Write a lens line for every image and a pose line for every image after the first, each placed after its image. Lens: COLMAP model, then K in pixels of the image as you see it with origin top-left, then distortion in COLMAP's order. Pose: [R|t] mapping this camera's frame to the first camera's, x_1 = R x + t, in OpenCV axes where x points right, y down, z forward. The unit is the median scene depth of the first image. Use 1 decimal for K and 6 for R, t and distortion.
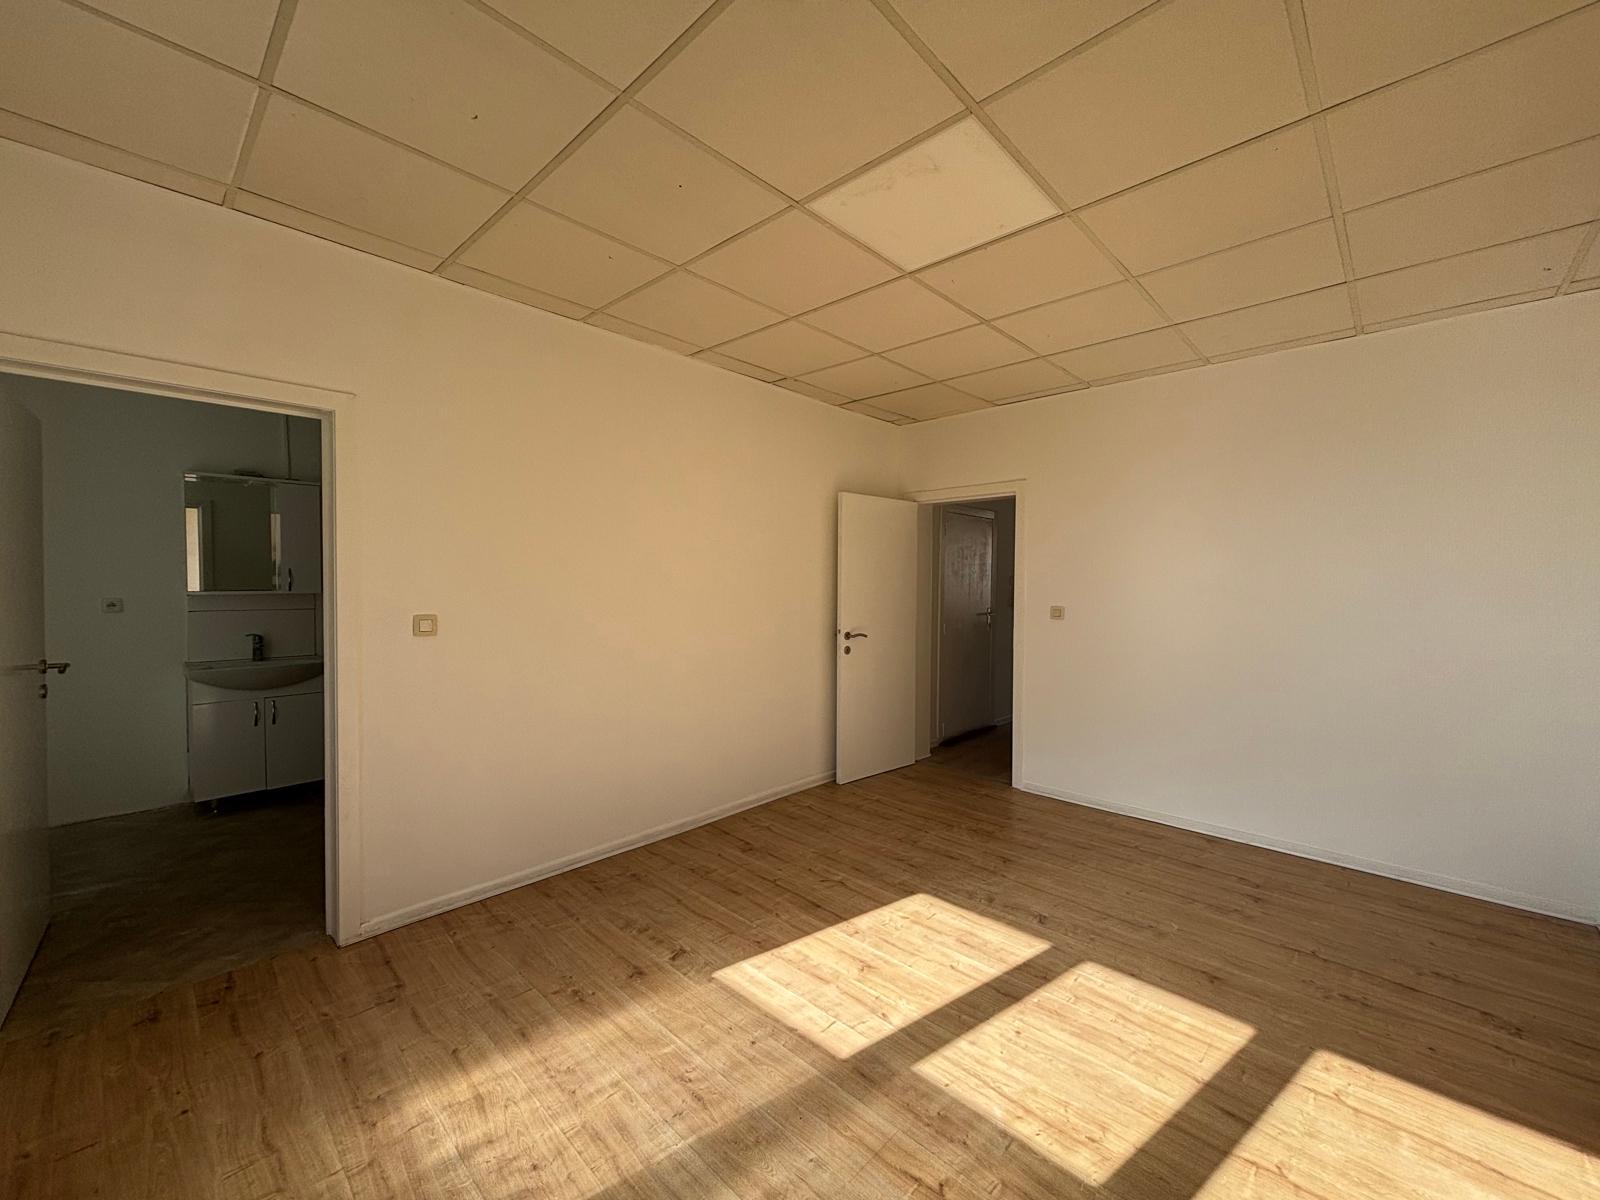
lens RADIAL K [[647.4, 0, 798.0], [0, 647.4, 597.2], [0, 0, 1]] dist [-0.001894, 0.000399]
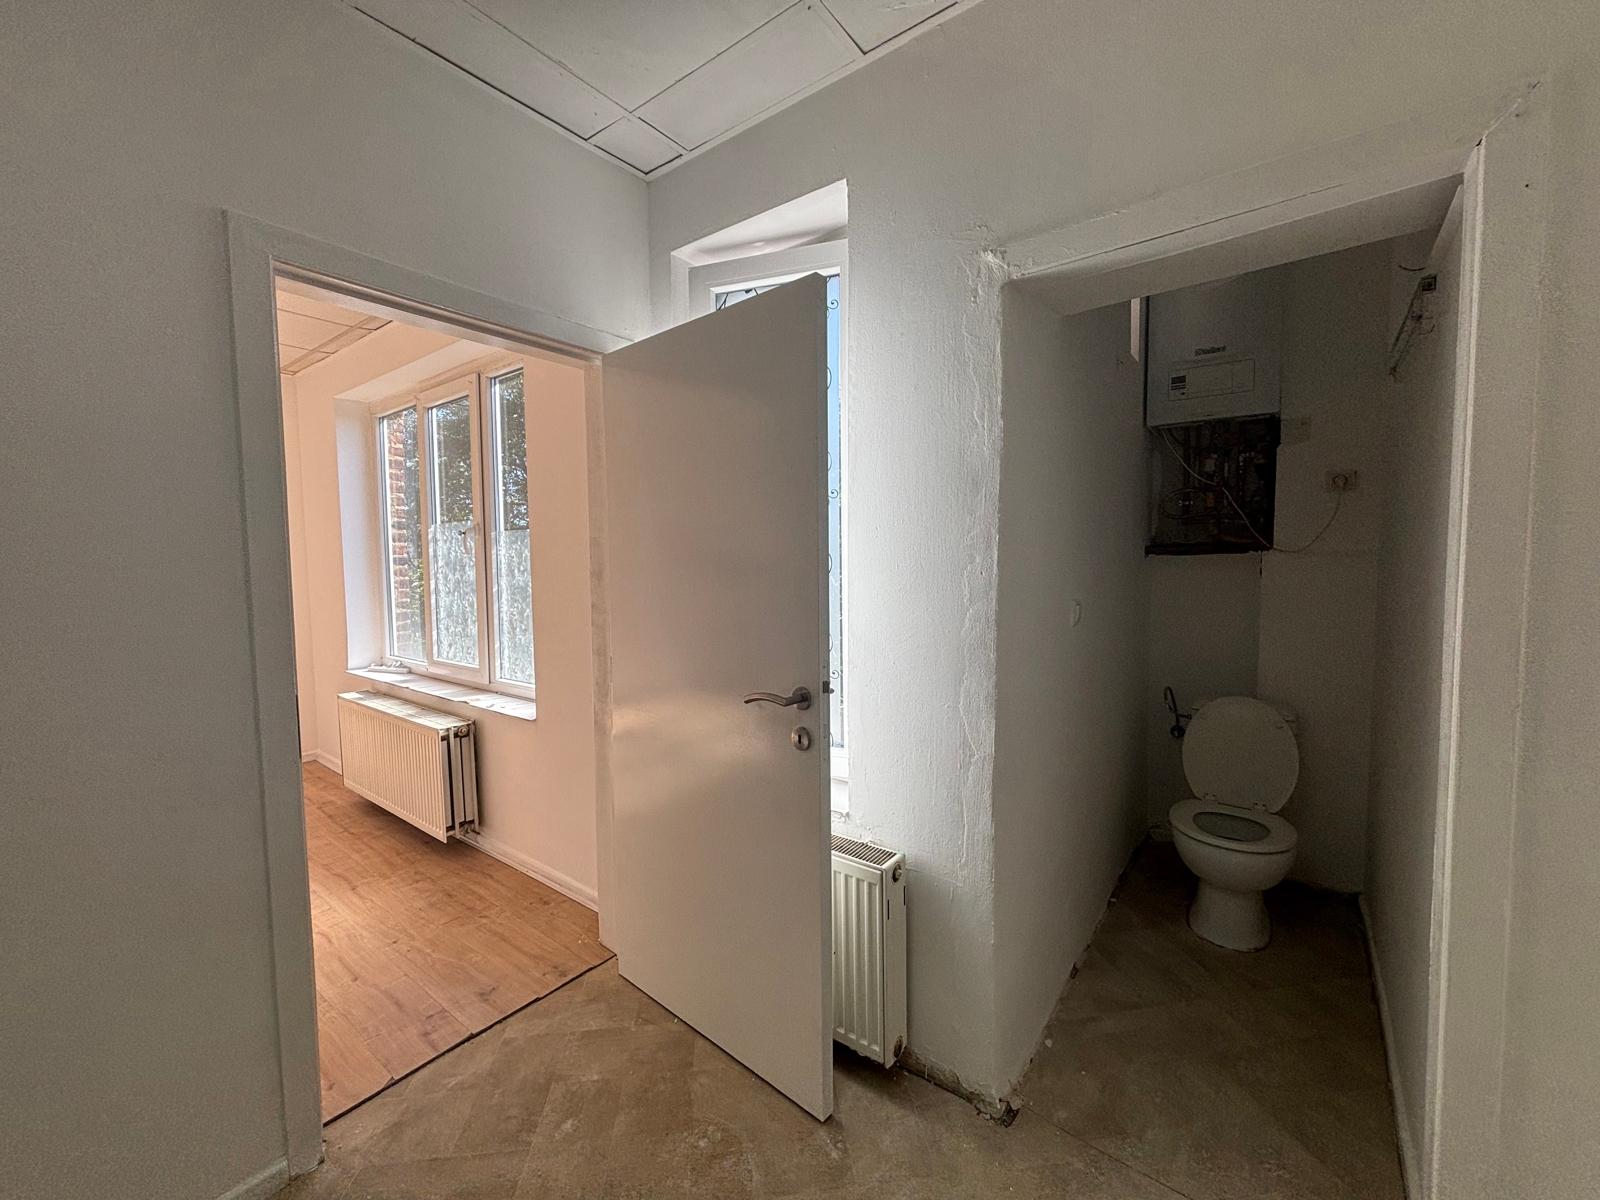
lens RADIAL K [[642.3, 0, 800.5], [0, 642.3, 594.0], [0, 0, 1]] dist [-0.000137, 0.000266]
pose [[-0.993065, 0.011246, -0.117028, -0.723349], [0.001763, 0.996727, 0.080819, -0.027879], [0.117554, 0.080052, -0.989835, 1.049046]]
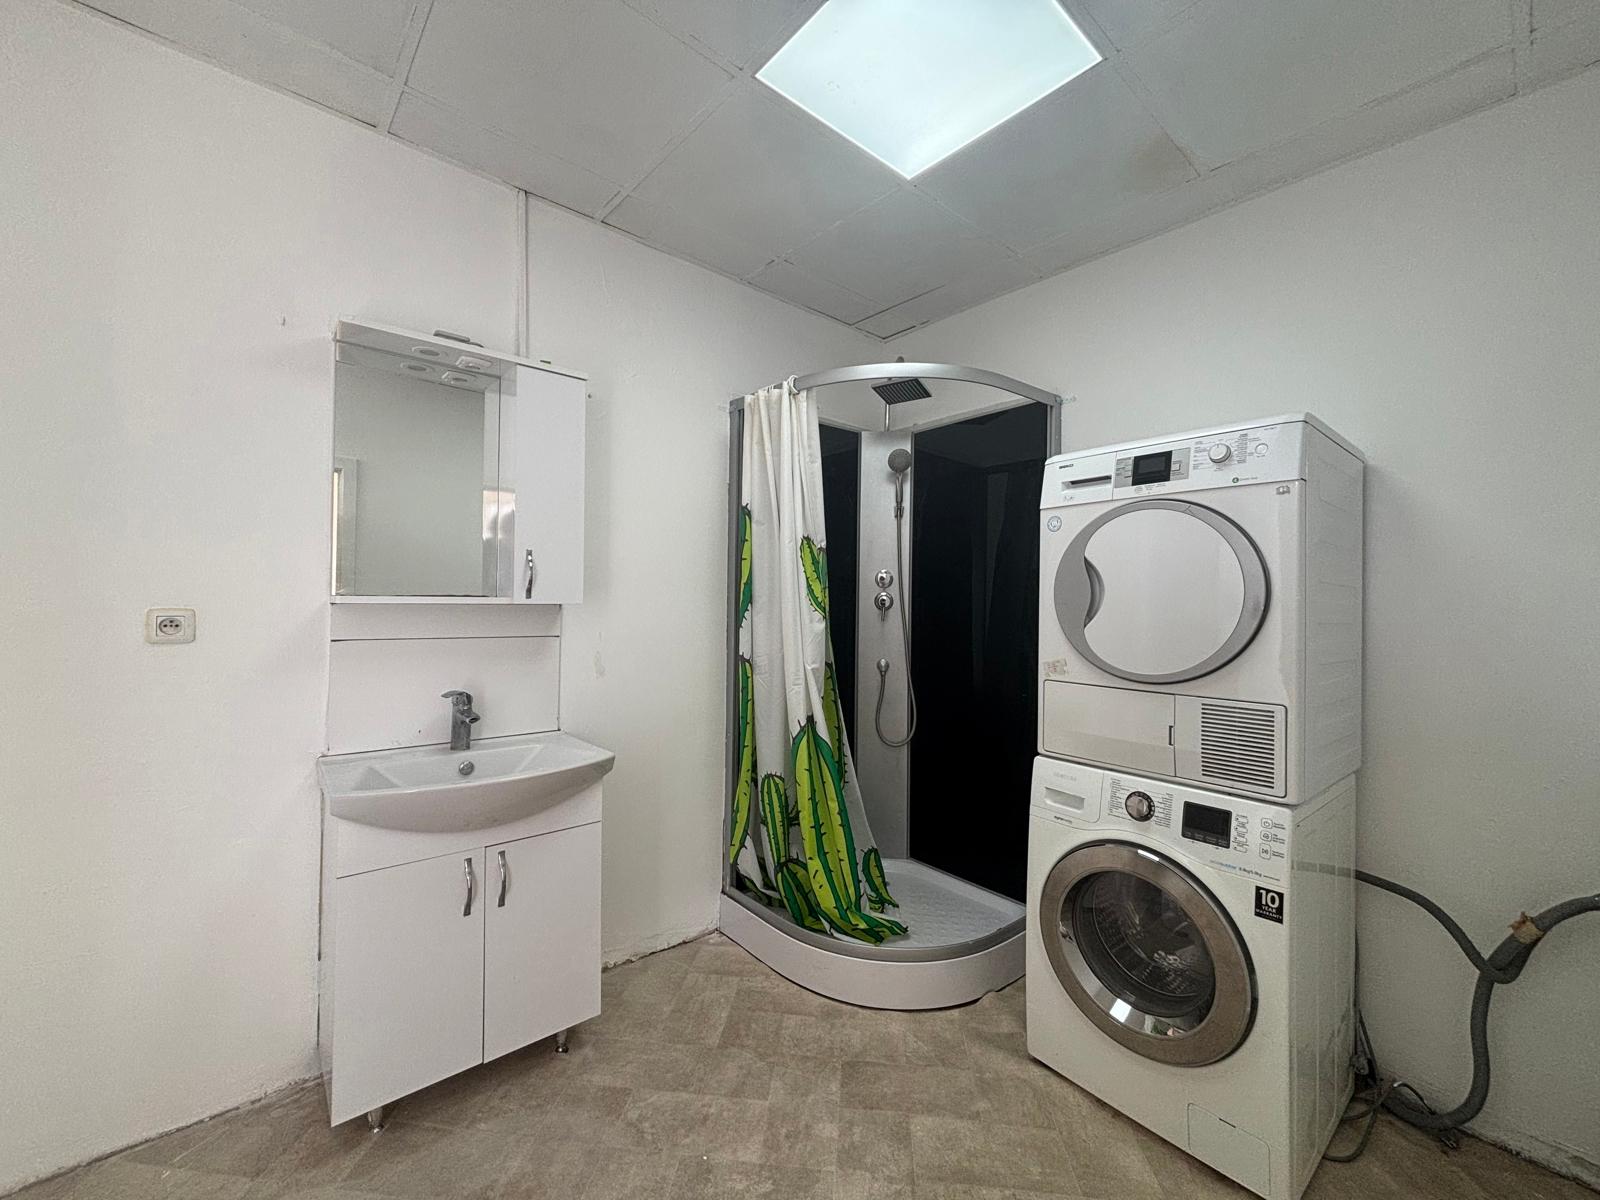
lens RADIAL K [[647.4, 0, 798.0], [0, 647.4, 597.2], [0, 0, 1]] dist [-0.001894, 0.000399]
pose [[0.994657, 0.011599, -0.102584, -0.592124], [-0.015143, 0.999313, -0.033840, 0.002000], [0.102121, 0.035212, 0.994149, 0.605080]]
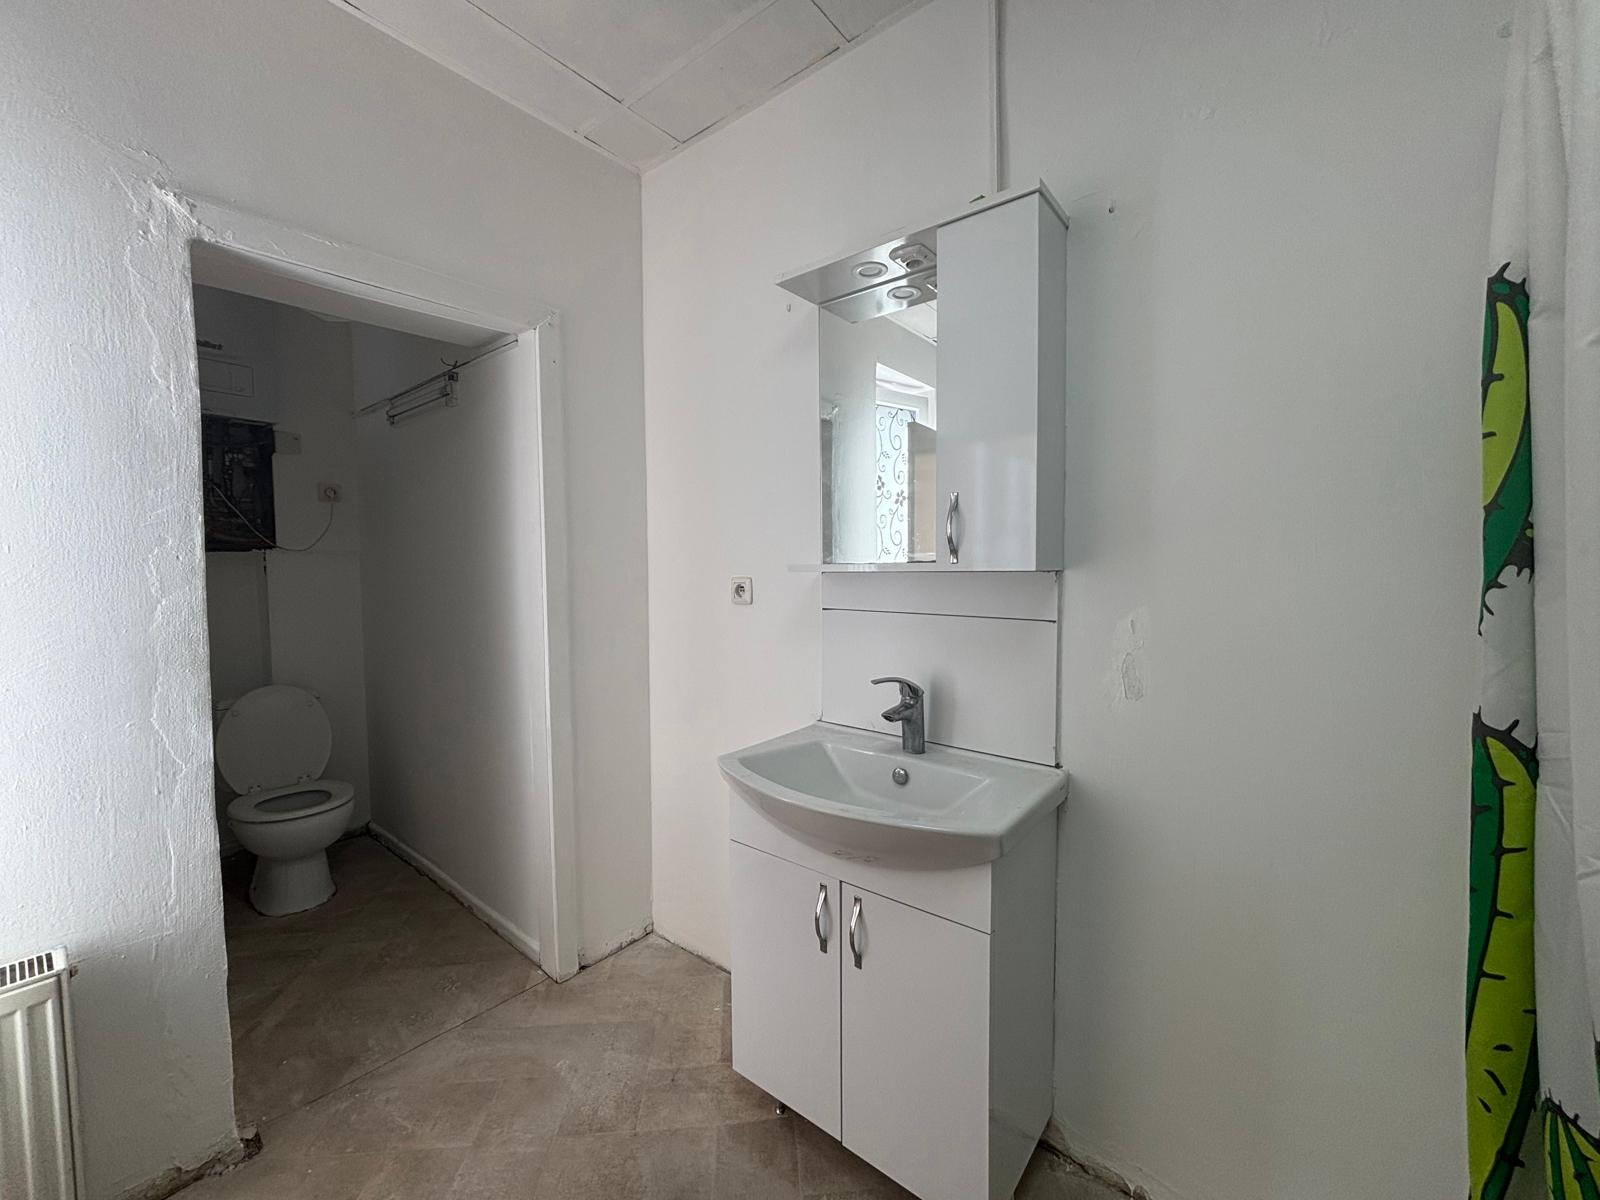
lens RADIAL K [[638.2, 0, 800.5], [0, 638.2, 594.4], [0, 0, 1]] dist [0.000015, 0.000145]
pose [[0.081388, 0.050797, -0.995387, -0.515928], [-0.013504, 0.998665, 0.049860, -0.010619], [0.996591, 0.009384, 0.081965, 0.974776]]
